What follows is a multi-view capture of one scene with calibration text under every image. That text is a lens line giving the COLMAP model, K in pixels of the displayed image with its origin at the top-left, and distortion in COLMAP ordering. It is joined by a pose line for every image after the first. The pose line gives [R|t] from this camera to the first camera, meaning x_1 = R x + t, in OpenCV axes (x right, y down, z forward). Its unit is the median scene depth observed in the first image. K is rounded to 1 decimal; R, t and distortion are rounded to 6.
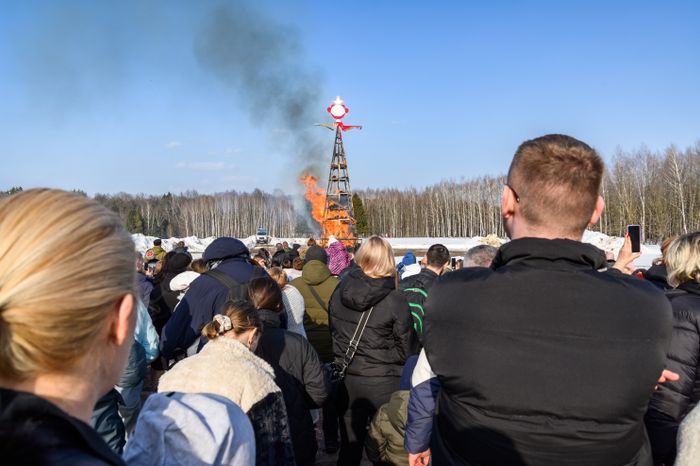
lens RADIAL K [[473.2, 0, 348.3], [0, 473.2, 236.4], [0, 0, 1]] dist [-0.002338, -0.000669]
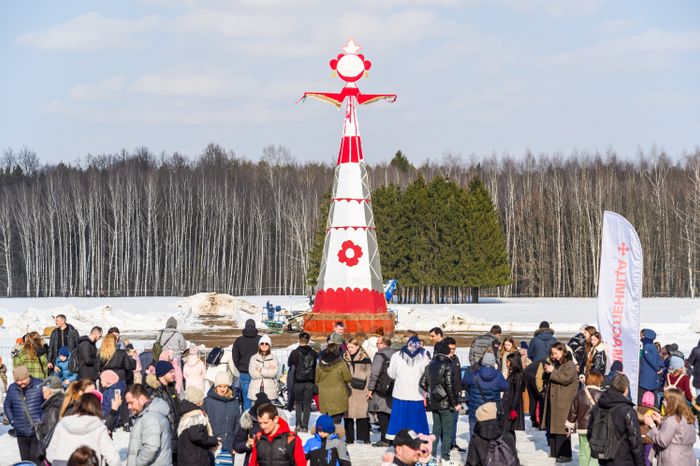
lens RADIAL K [[1743.5, 0, 351.3], [0, 1743.5, 235.2], [0, 0, 1]] dist [0.239843, 0.000000]
pose [[0.993204, -0.000794, -0.116384, 0.050149], [-0.002248, 0.999659, -0.026005, -0.007164], [0.116365, 0.026090, 0.992864, -0.223975]]
